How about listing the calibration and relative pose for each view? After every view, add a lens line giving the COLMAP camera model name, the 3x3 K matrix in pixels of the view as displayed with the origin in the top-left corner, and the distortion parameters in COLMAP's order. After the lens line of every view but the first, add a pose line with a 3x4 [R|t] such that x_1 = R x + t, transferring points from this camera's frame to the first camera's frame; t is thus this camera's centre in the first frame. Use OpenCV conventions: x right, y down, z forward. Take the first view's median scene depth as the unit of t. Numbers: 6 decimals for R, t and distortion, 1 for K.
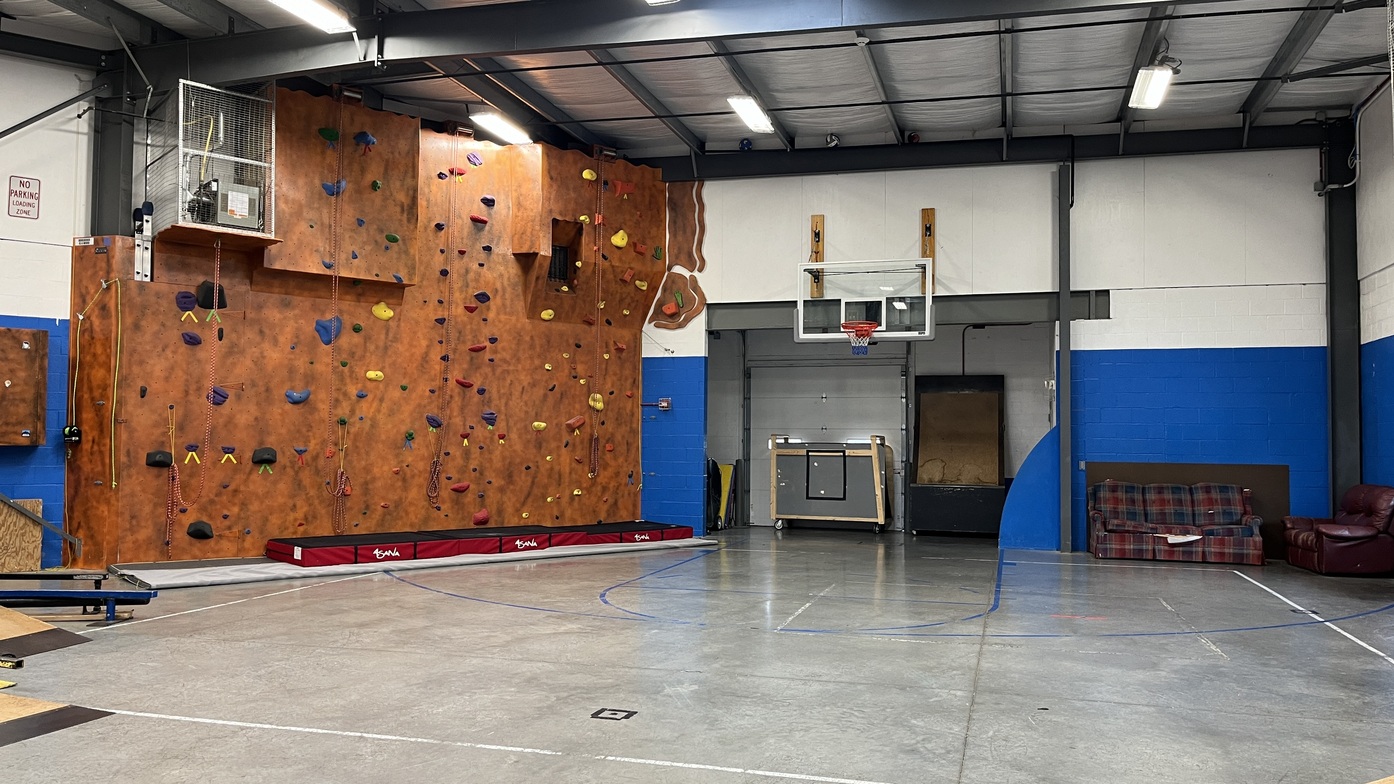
lens RADIAL K [[1053.4, 0, 703.5], [0, 1053.4, 397.5], [0, 0, 1]] dist [0.072225, -0.099765]
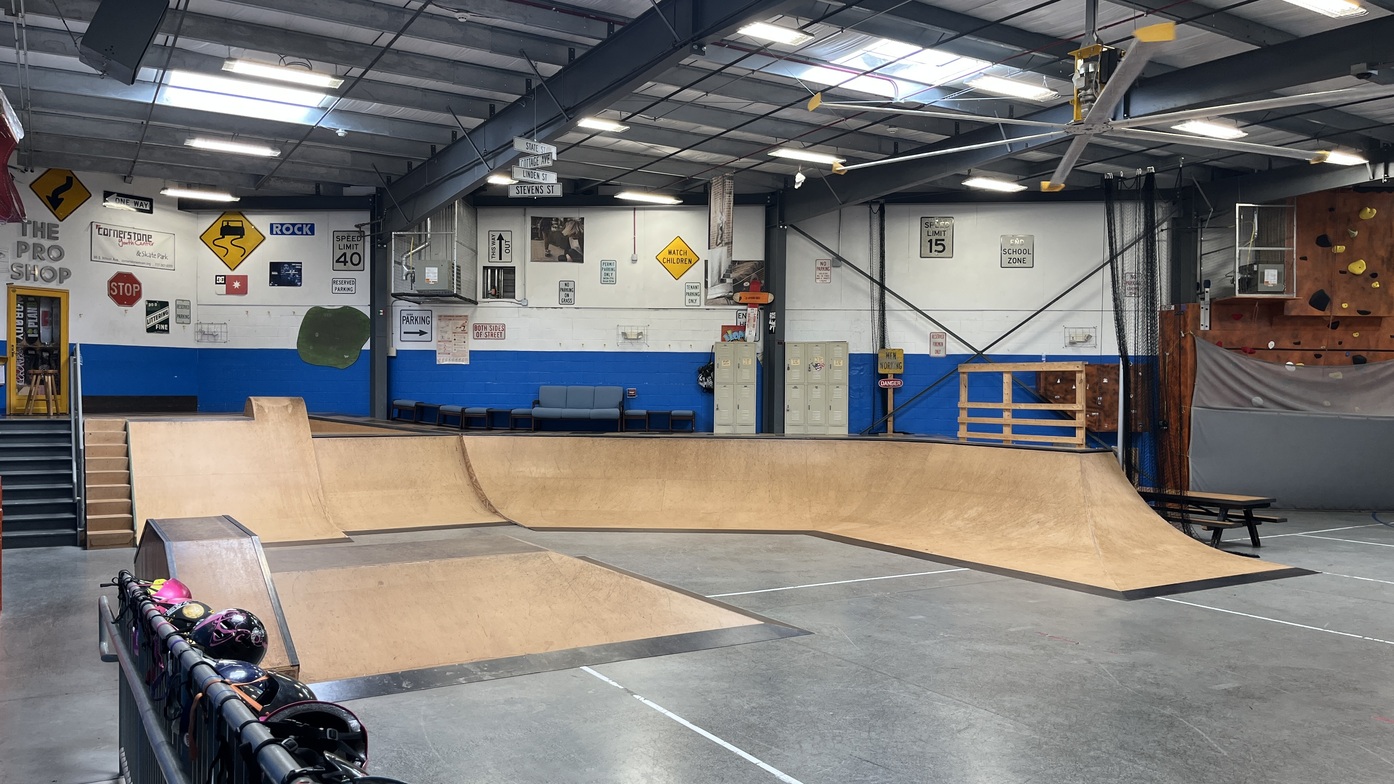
lens RADIAL K [[1053.4, 0, 703.5], [0, 1053.4, 397.5], [0, 0, 1]] dist [0.072225, -0.099765]
pose [[0.741526, 0.002150, -0.670921, -0.012583], [0.025163, 0.999202, 0.031013, -0.076361], [0.670452, -0.039880, 0.740880, -0.685959]]
